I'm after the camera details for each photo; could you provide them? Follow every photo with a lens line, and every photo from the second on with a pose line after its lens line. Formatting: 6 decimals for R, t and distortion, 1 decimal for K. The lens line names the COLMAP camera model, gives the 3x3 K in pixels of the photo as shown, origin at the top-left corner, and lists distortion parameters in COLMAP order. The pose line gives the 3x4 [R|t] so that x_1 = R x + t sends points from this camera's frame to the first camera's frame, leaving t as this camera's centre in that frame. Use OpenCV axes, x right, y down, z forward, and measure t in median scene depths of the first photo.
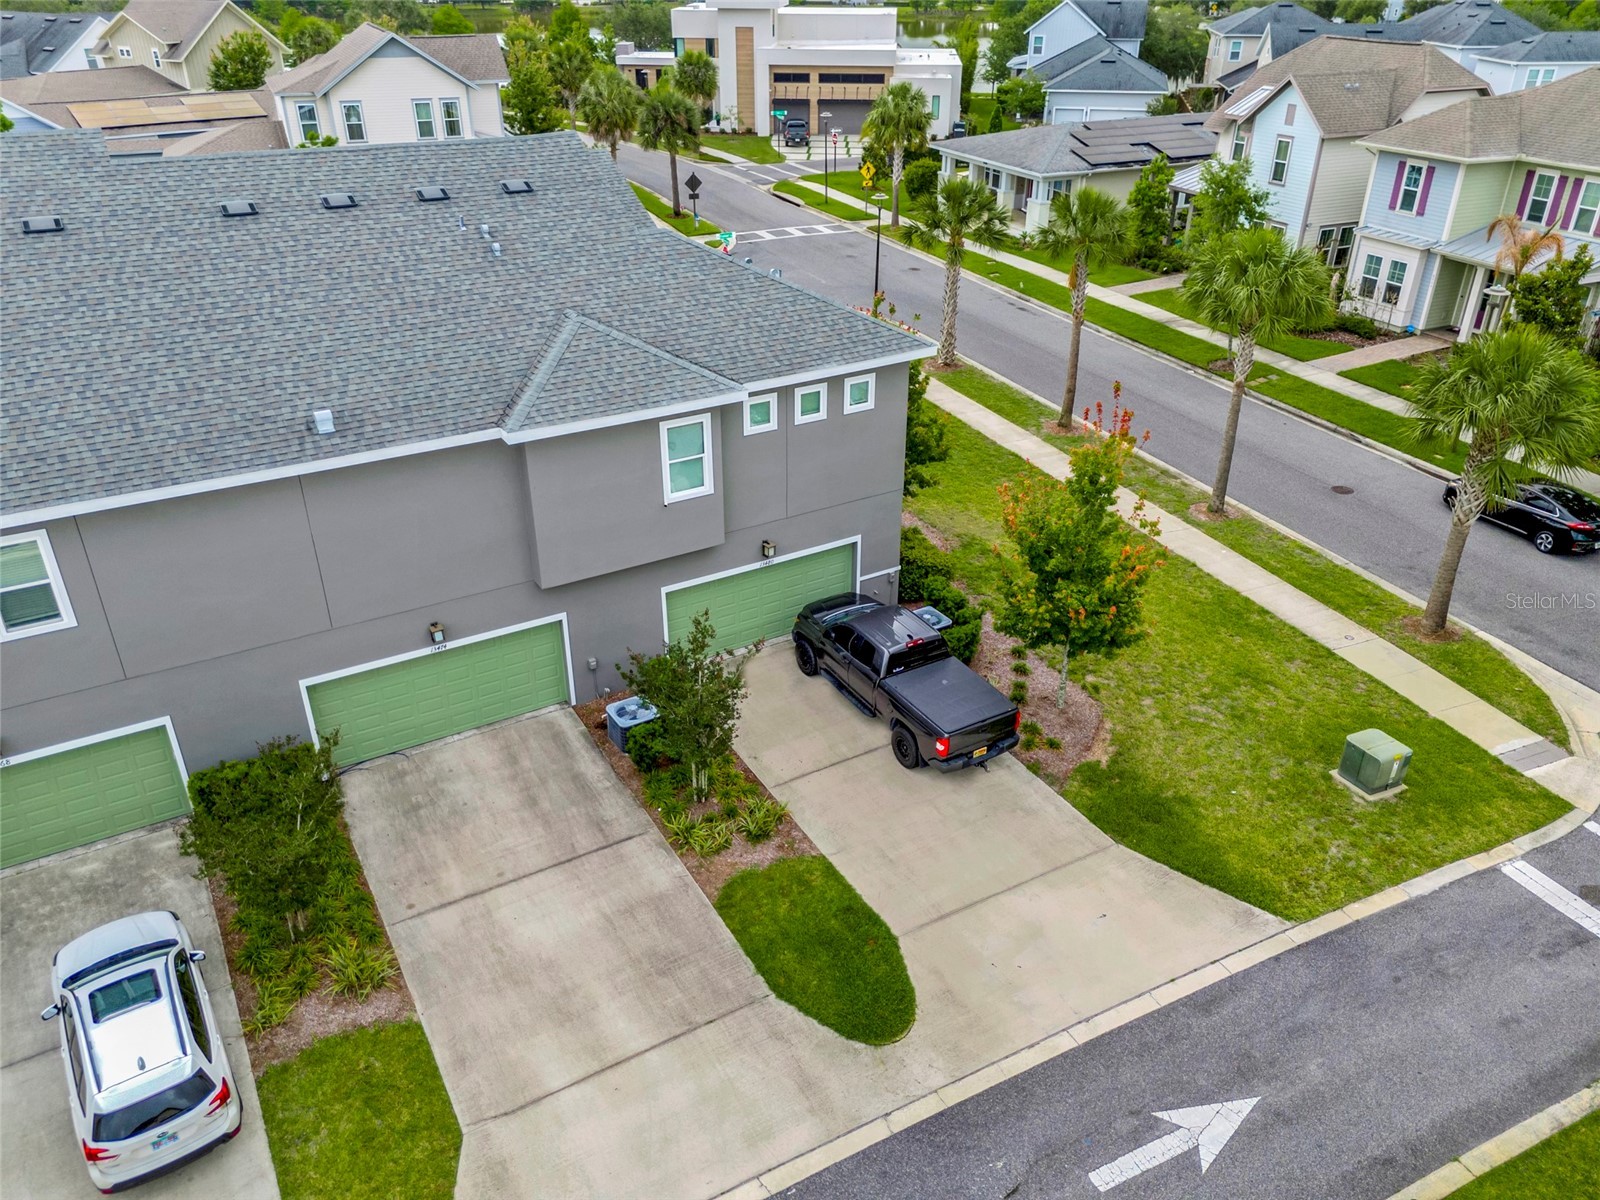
lens RADIAL K [[1179.4, 0, 800.0], [0, 1179.4, 600.0], [0, 0, 1]] dist [0.078494, -0.077517]
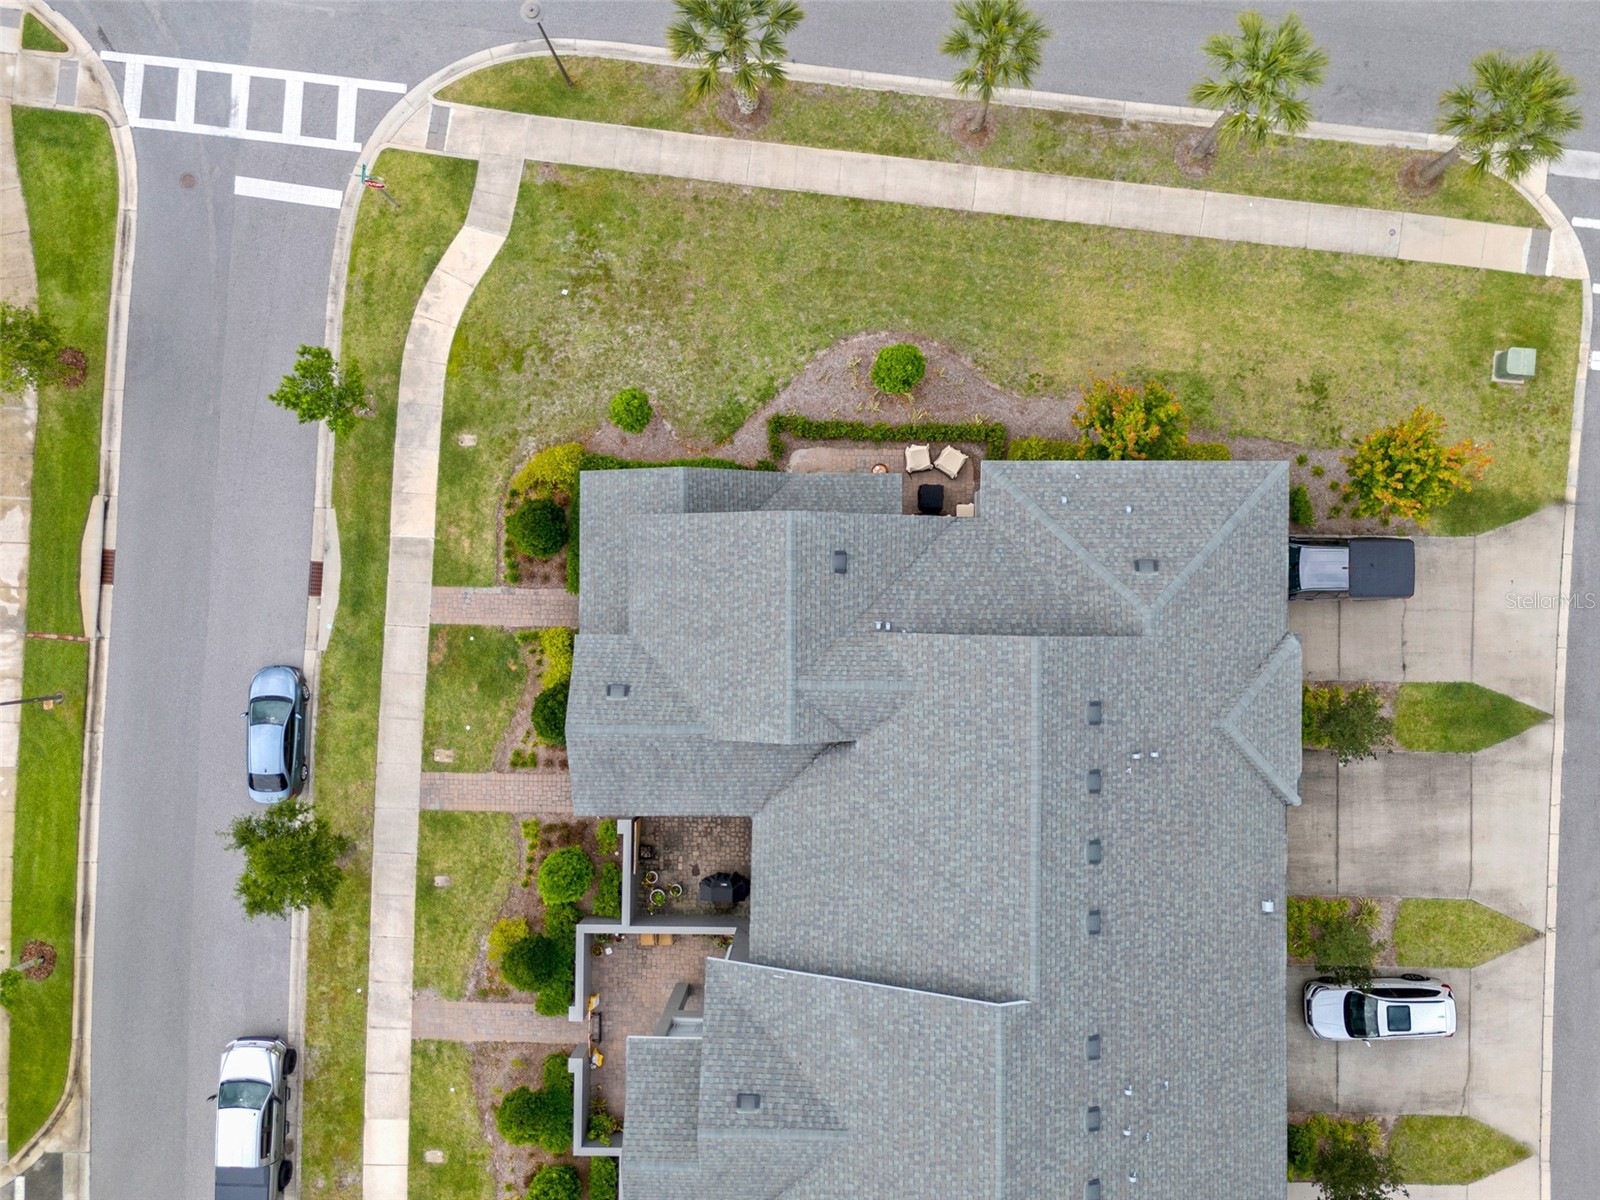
lens RADIAL K [[1299.0, 0, 800.0], [0, 1299.0, 600.0], [0, 0, 1]] dist [0.127912, -0.168442]
pose [[0.518962, -0.854573, -0.019563, -0.286287], [0.440751, 0.247909, 0.862716, -1.814214], [-0.732405, -0.456339, 0.505310, 0.631656]]
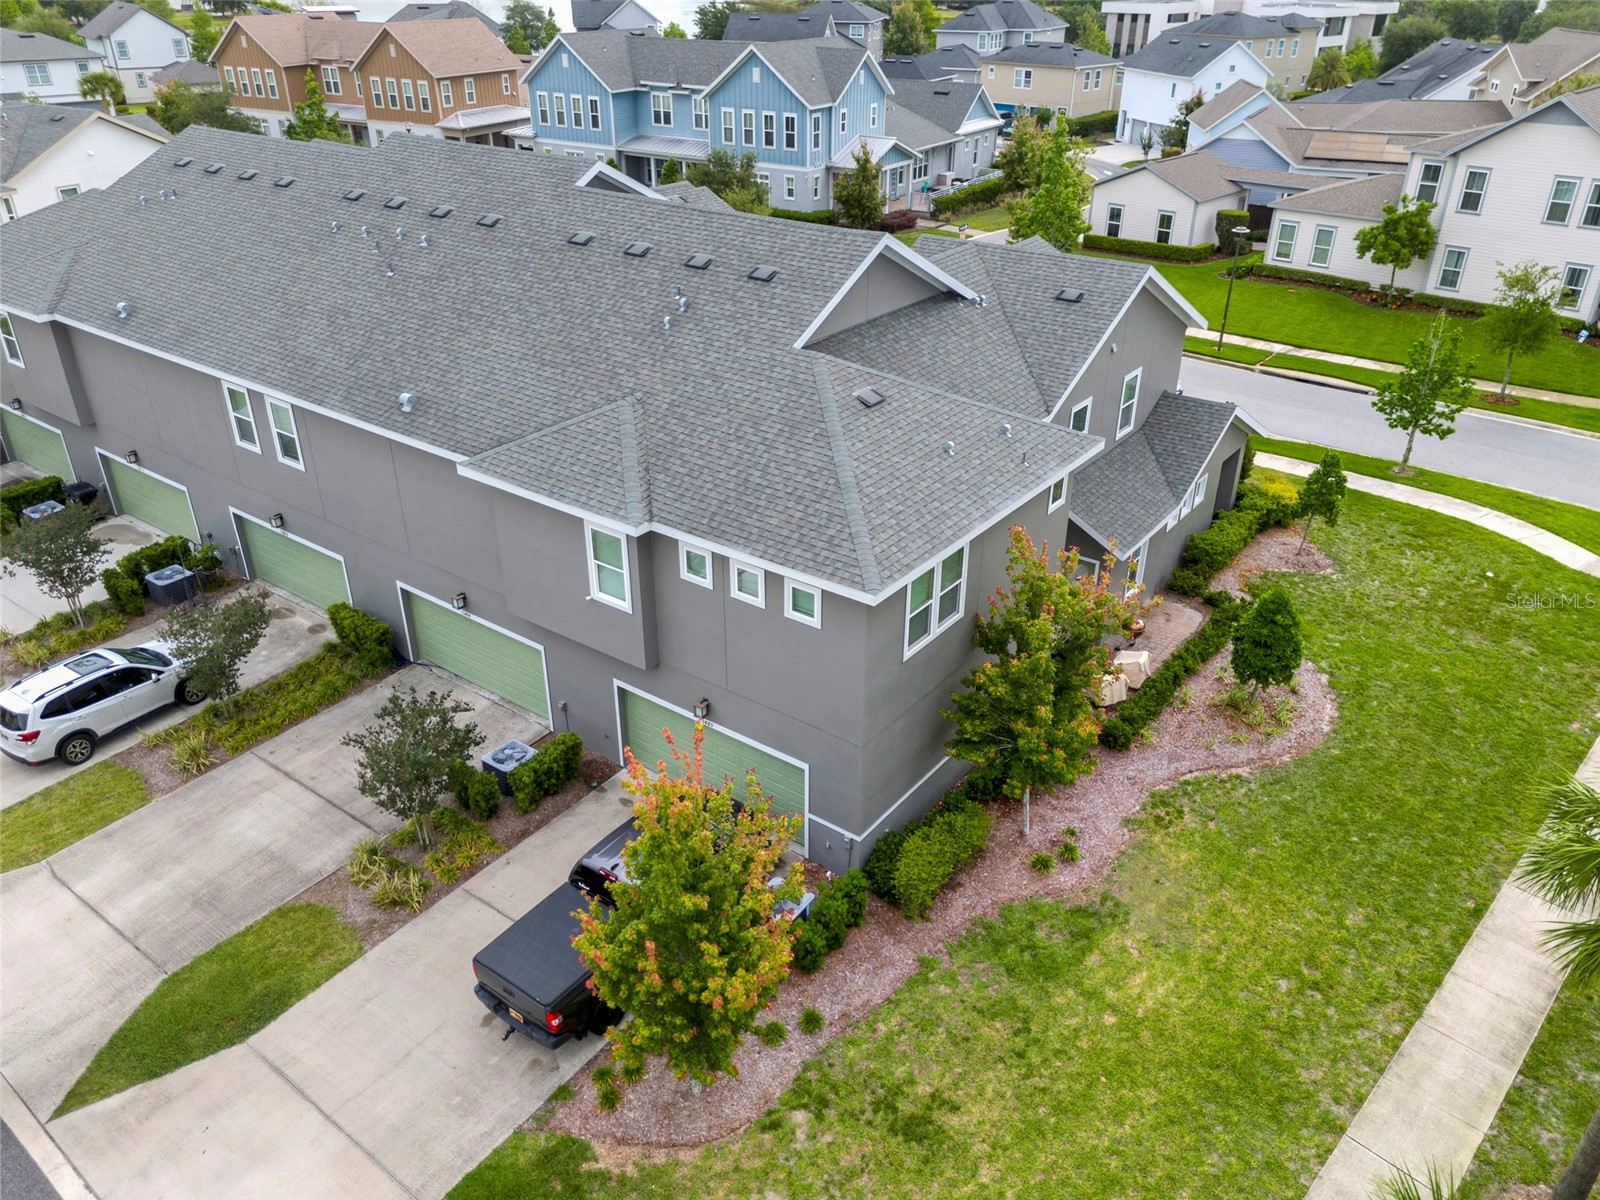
lens RADIAL K [[1179.4, 0, 800.0], [0, 1179.4, 600.0], [0, 0, 1]] dist [0.078494, -0.077517]
pose [[0.379407, 0.439038, -0.814430, 0.755796], [-0.444018, 0.858659, 0.256032, -0.410106], [0.811725, 0.264481, 0.520722, 0.626919]]
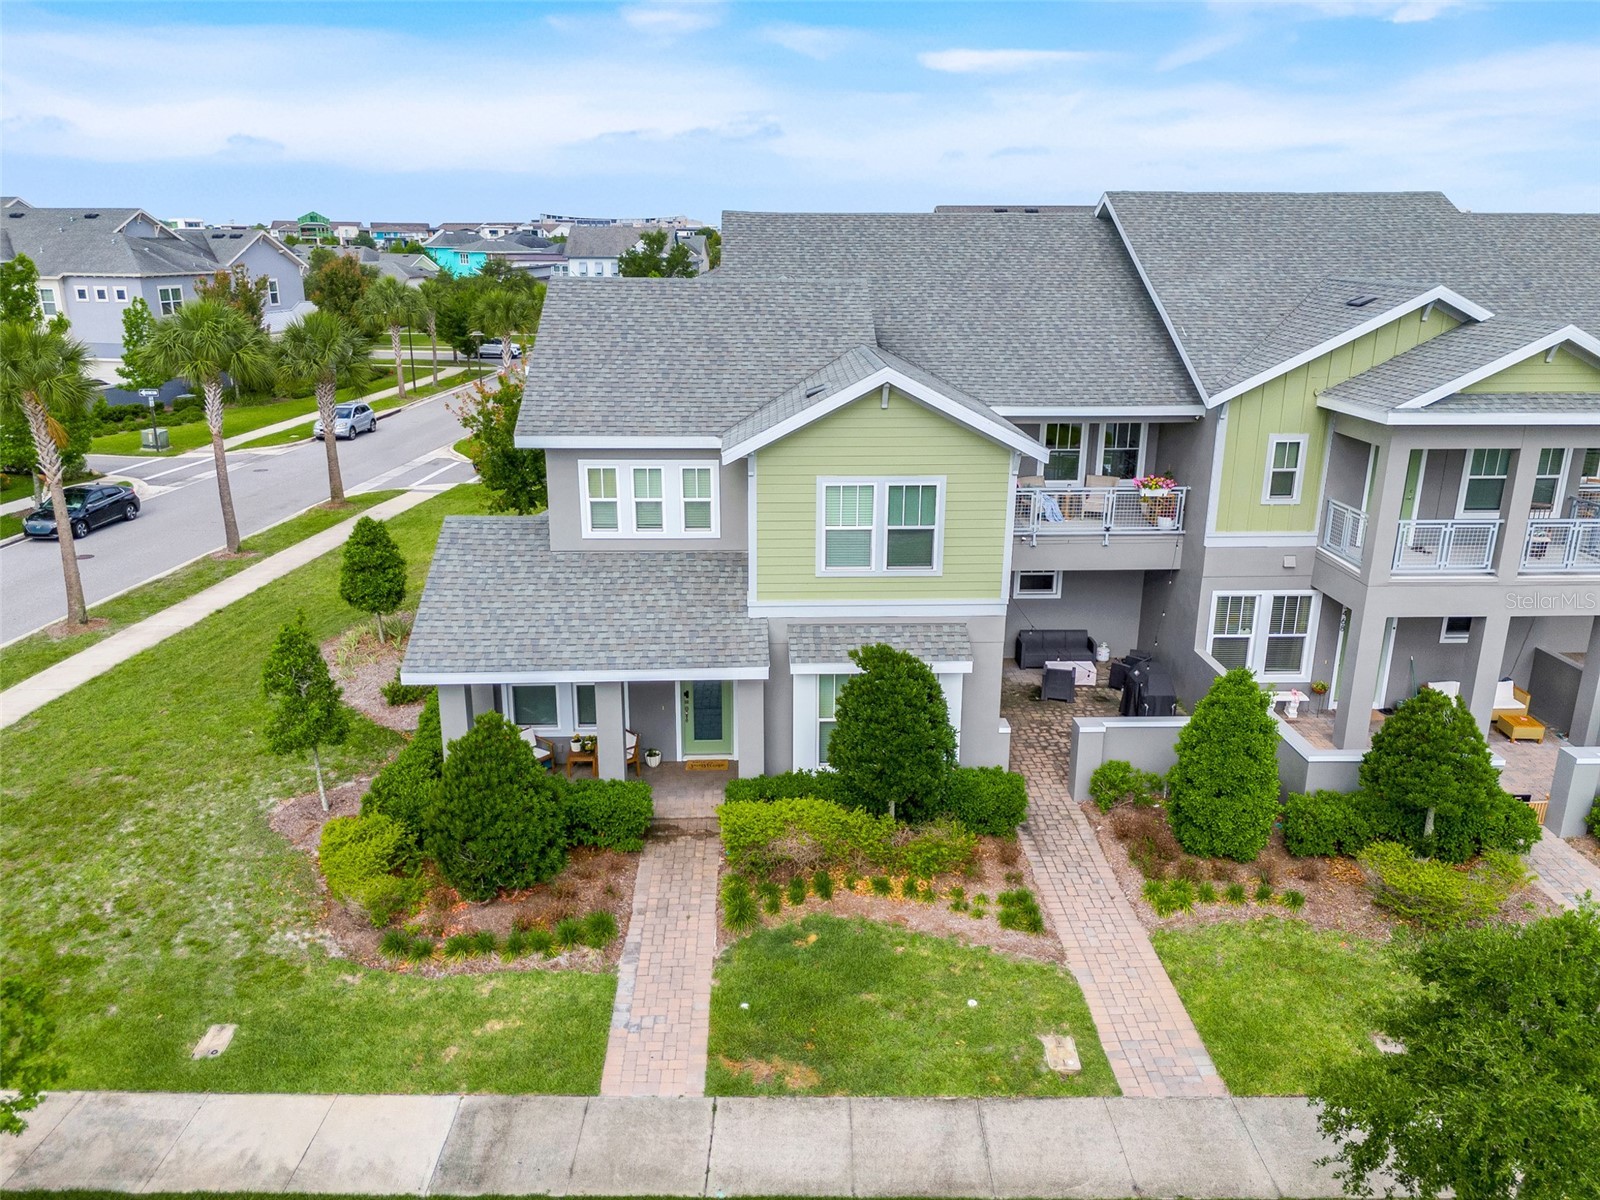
lens RADIAL K [[1179.4, 0, 800.0], [0, 1179.4, 600.0], [0, 0, 1]] dist [0.078494, -0.077517]
pose [[-0.880515, -0.147960, 0.450335, -0.916078], [0.219457, 0.714842, 0.663958, -0.976397], [-0.420157, 0.683454, -0.596958, 2.148580]]
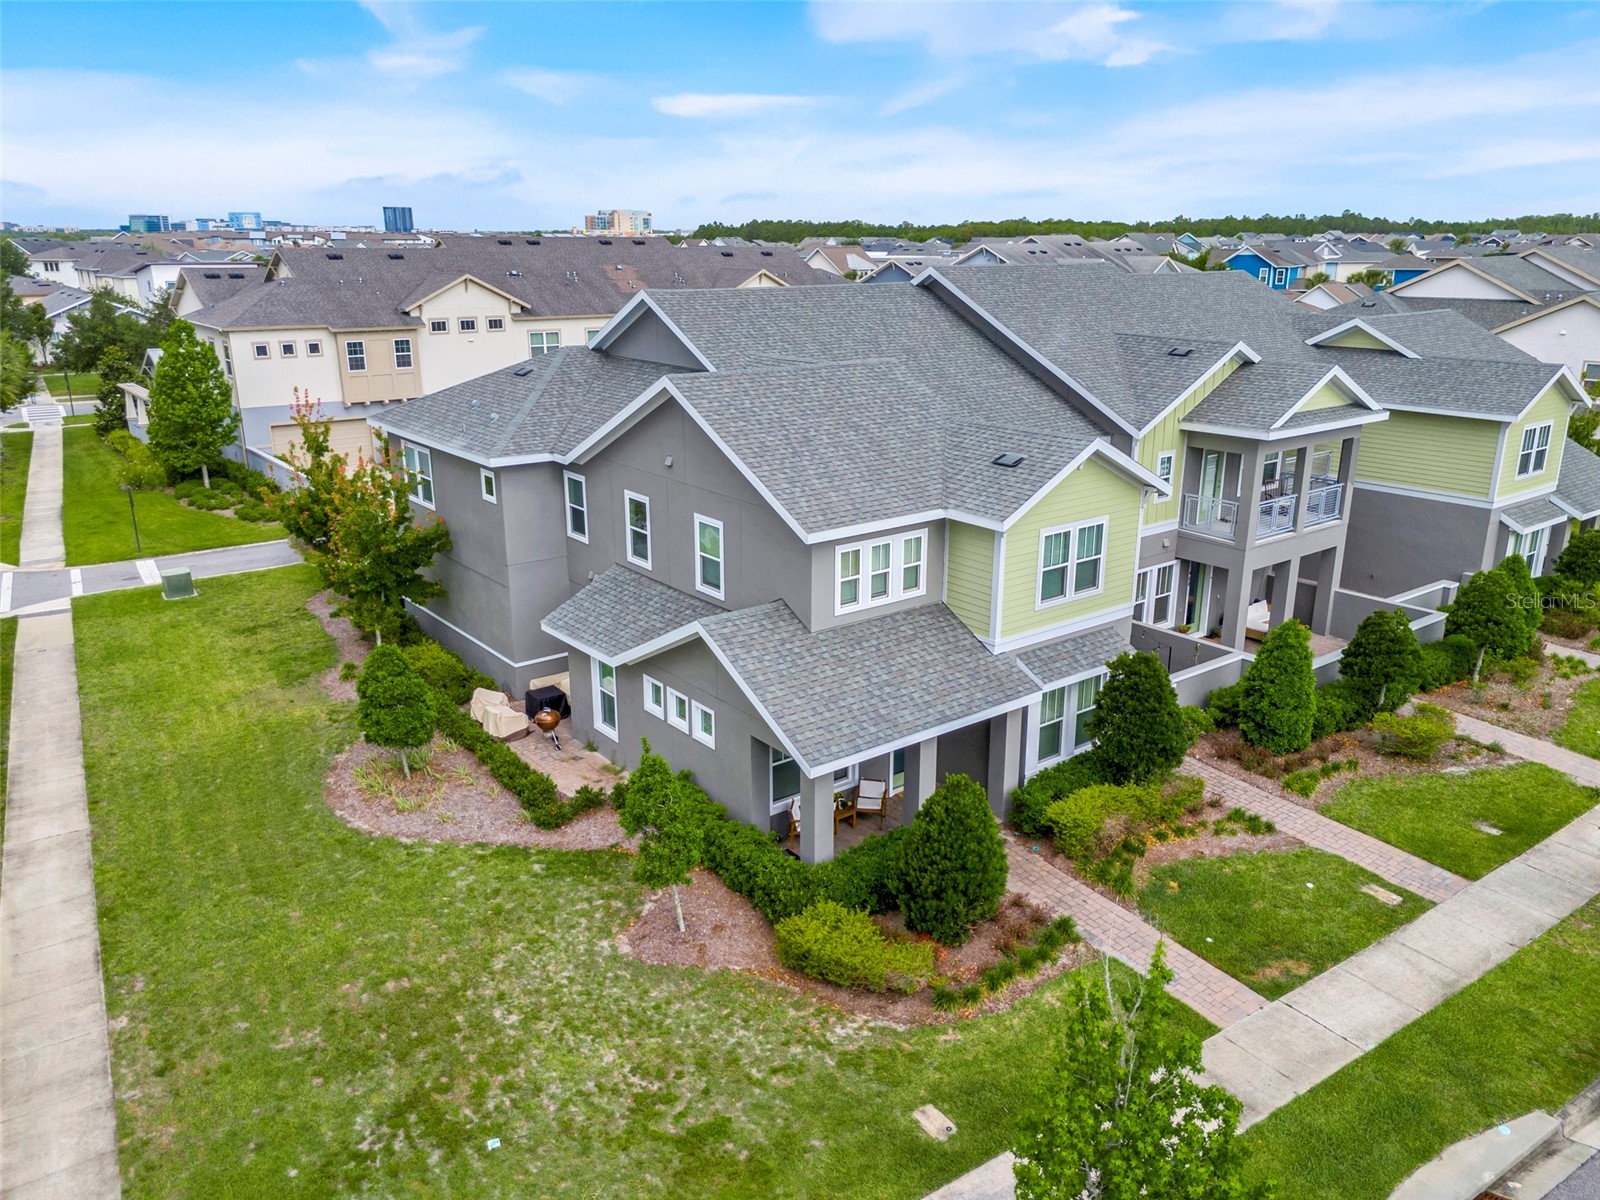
lens RADIAL K [[1191.6, 0, 800.0], [0, 1191.6, 600.0], [0, 0, 1]] dist [0.082516, -0.064071]
pose [[-0.992674, 0.031106, -0.116753, -0.222108], [-0.061777, 0.699779, 0.711684, -1.162063], [0.103839, 0.713682, -0.692730, 2.323193]]
